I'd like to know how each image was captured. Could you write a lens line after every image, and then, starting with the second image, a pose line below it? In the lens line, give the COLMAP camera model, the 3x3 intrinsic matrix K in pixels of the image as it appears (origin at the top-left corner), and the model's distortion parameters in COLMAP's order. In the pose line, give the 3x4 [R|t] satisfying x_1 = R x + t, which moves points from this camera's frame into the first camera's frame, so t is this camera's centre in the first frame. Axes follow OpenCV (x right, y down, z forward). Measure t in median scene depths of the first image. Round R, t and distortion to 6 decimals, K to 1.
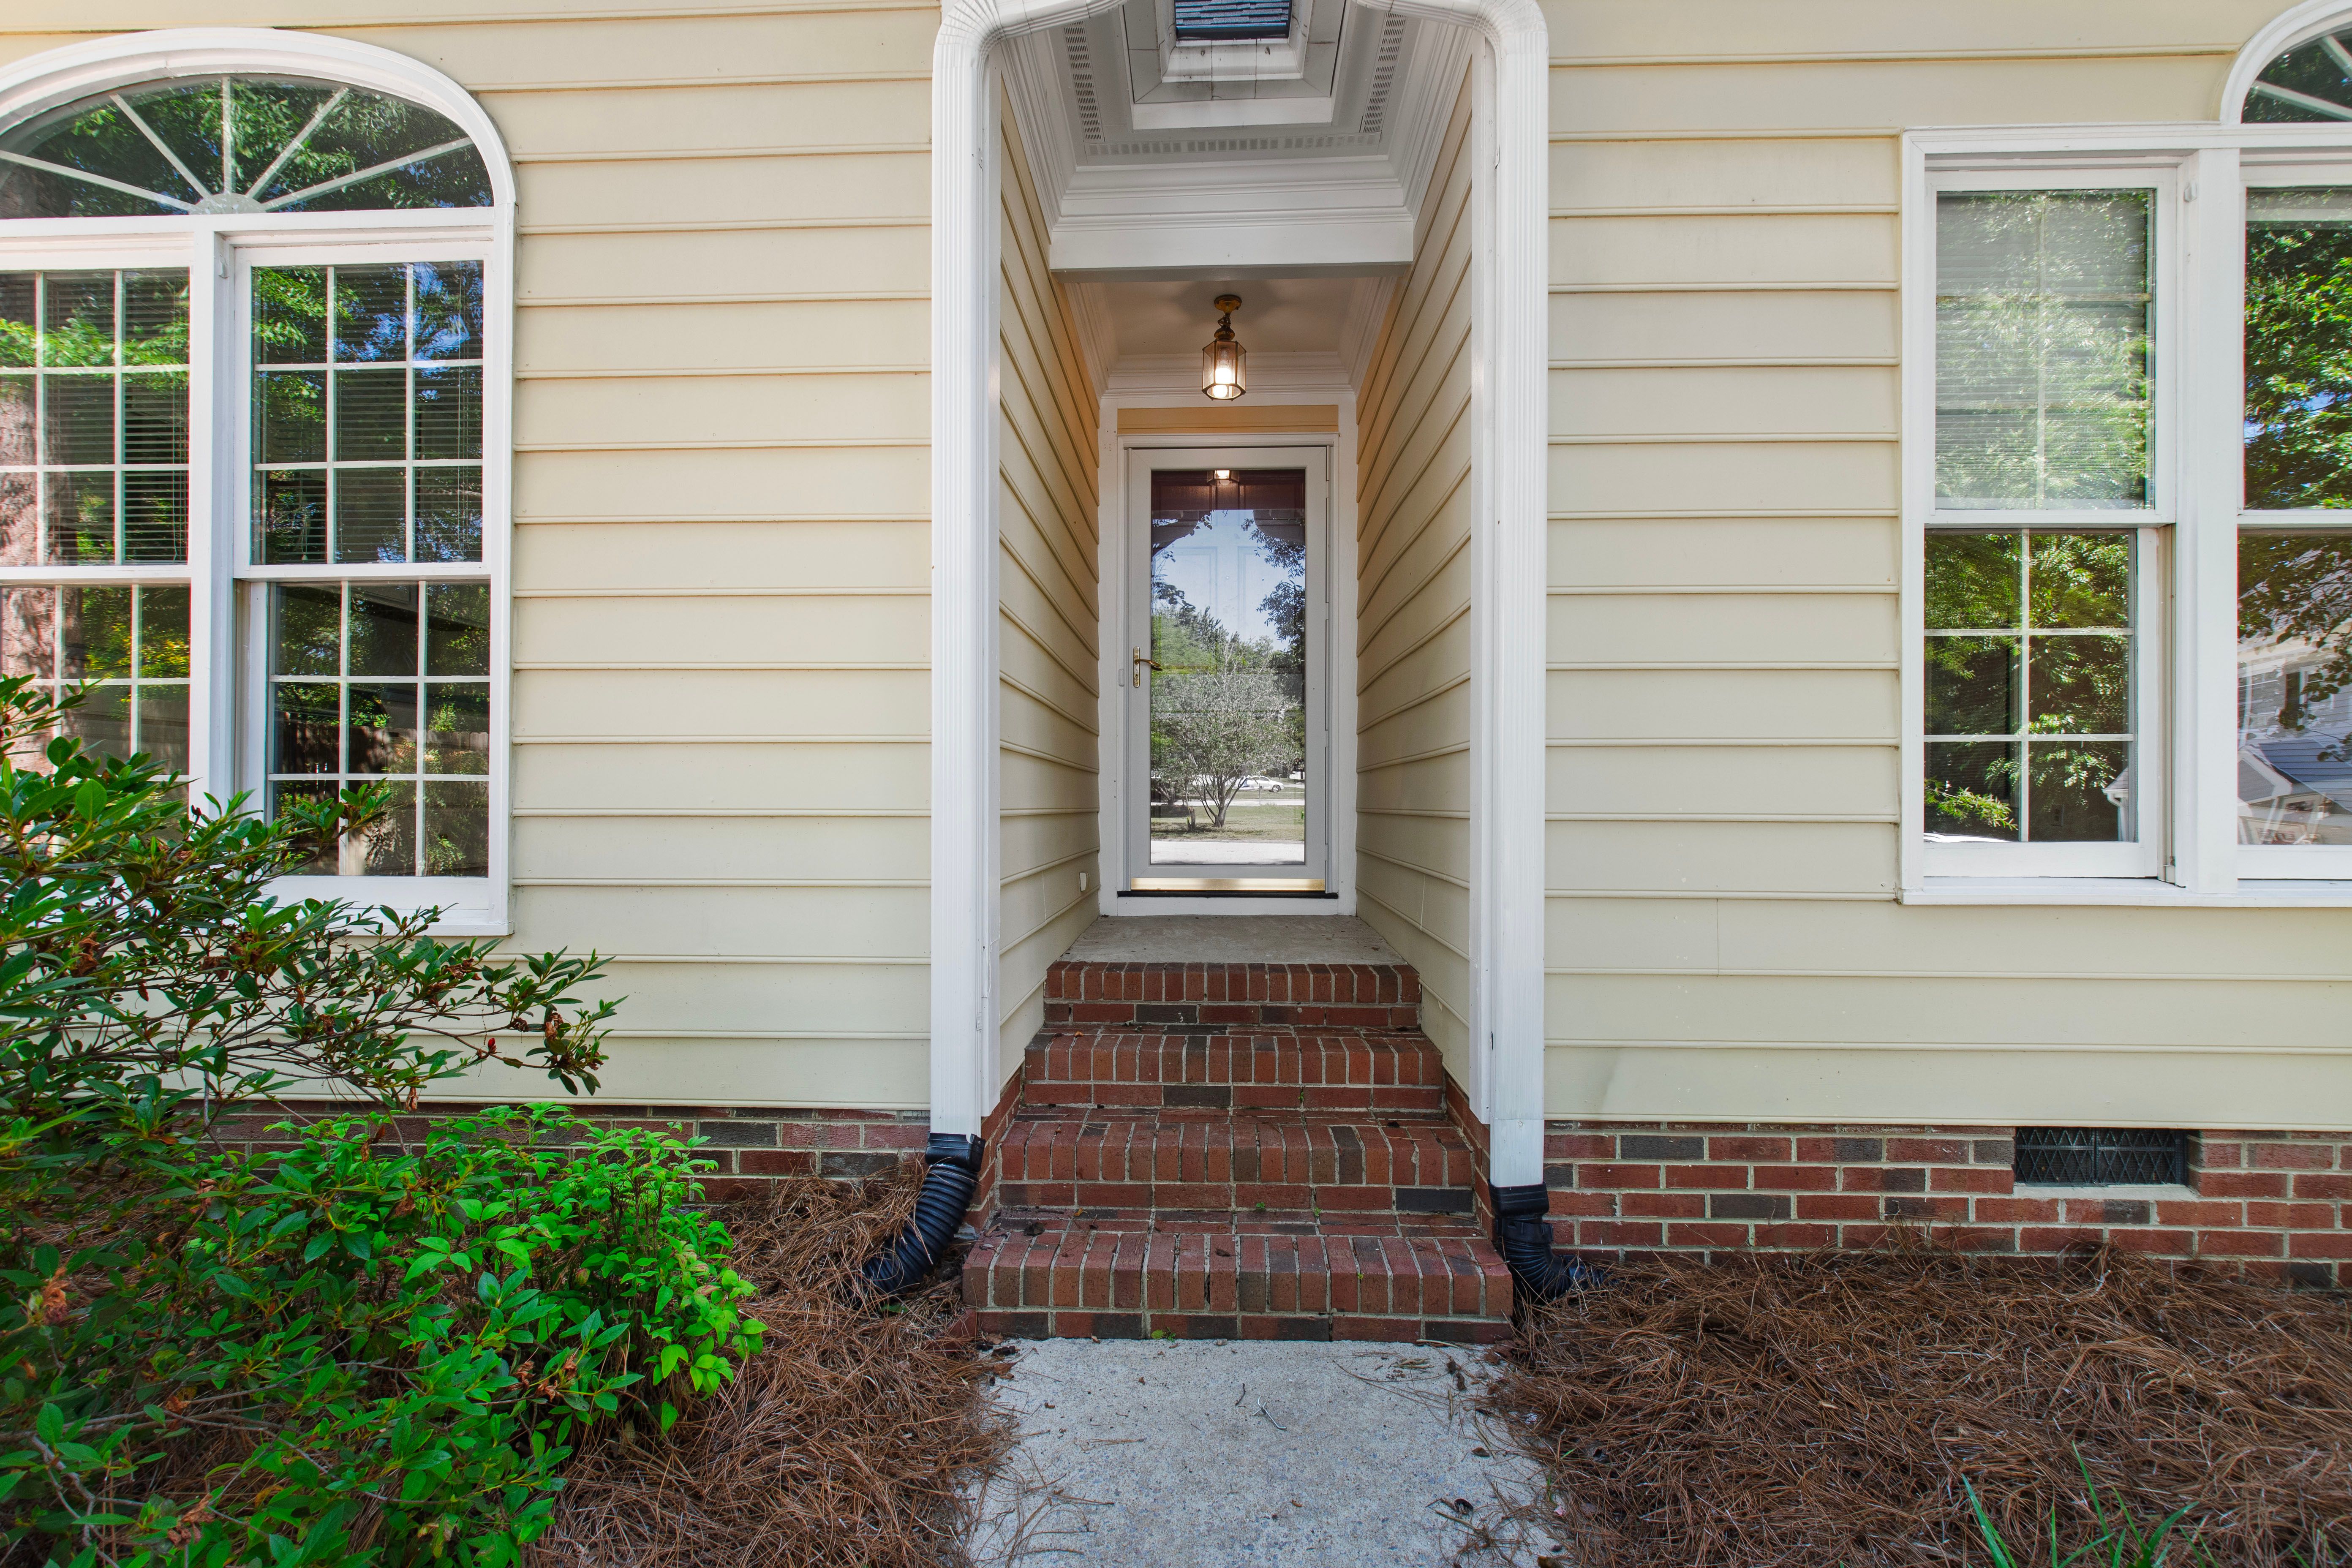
lens RADIAL K [[883.0, 0, 1176.7], [0, 883.0, 805.0], [0, 0, 1]] dist [0.002504, 0.000254]
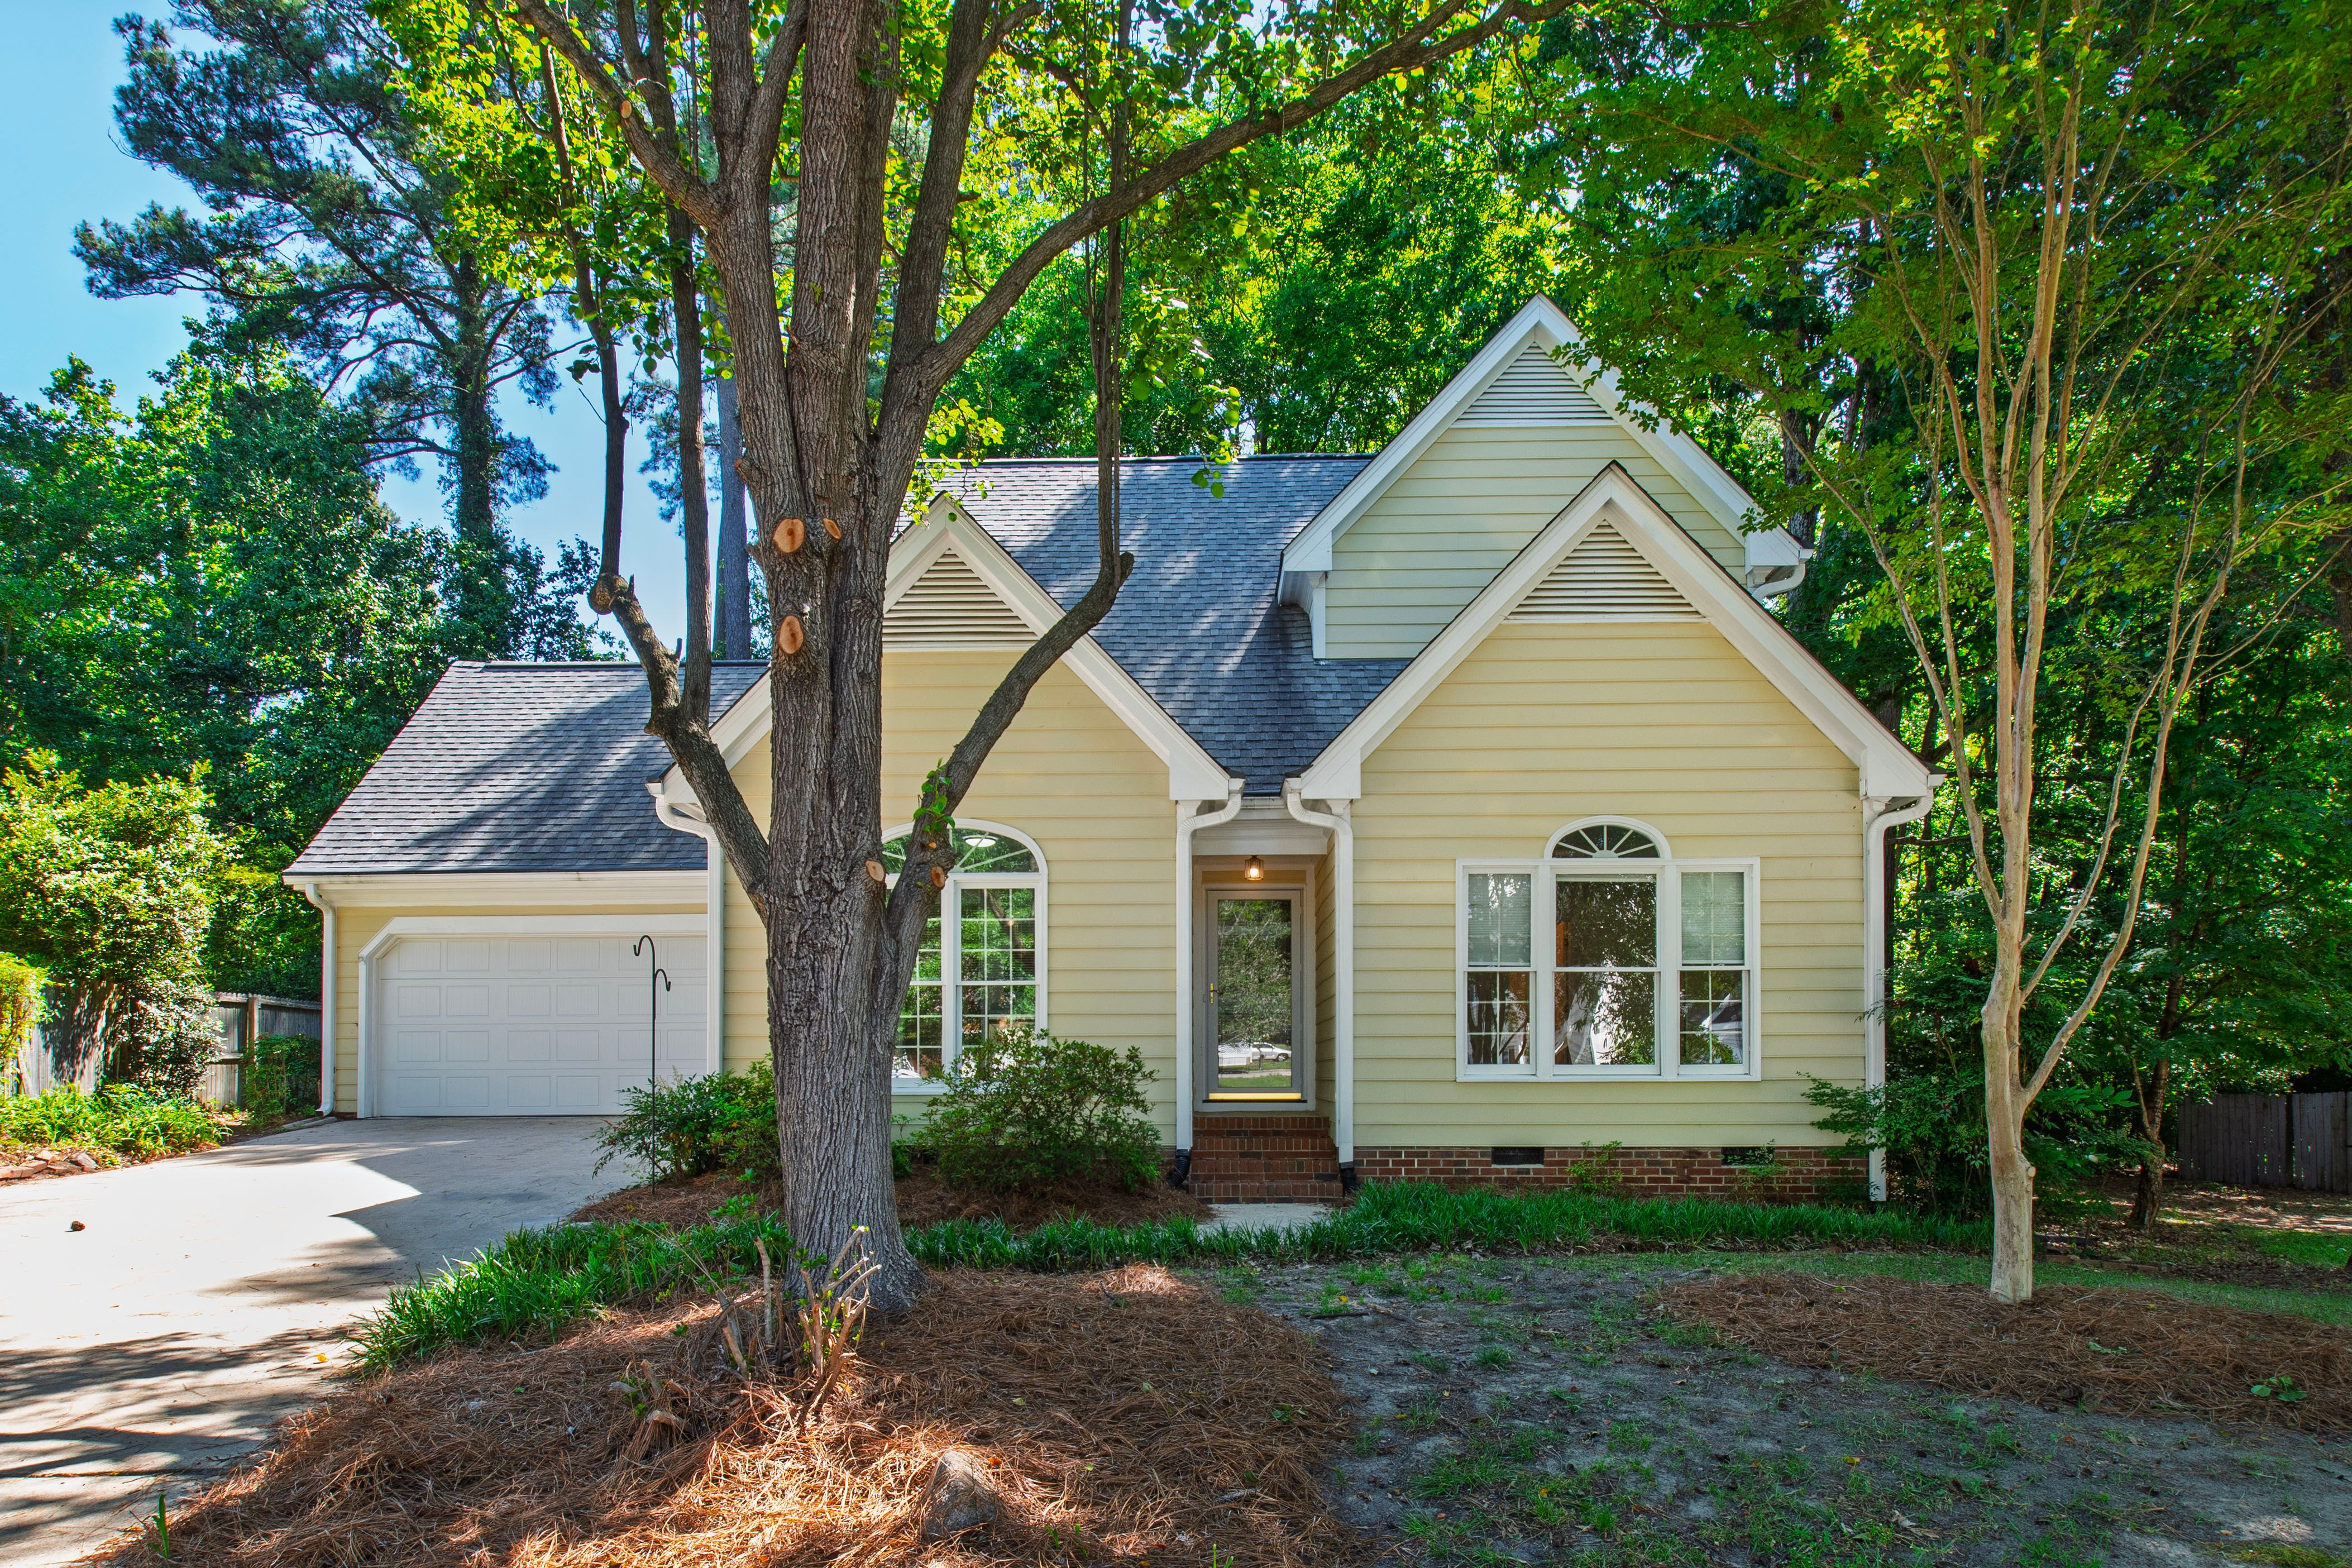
lens RADIAL K [[1095.1, 0, 1235.4], [0, 1095.1, 1087.1], [0, 0, 1]] dist [-0.000702, -0.000869]
pose [[0.998858, -0.004232, 0.047585, -0.242674], [0.003894, 0.999967, 0.007193, 0.096890], [-0.047614, -0.006999, 0.998841, -3.162450]]
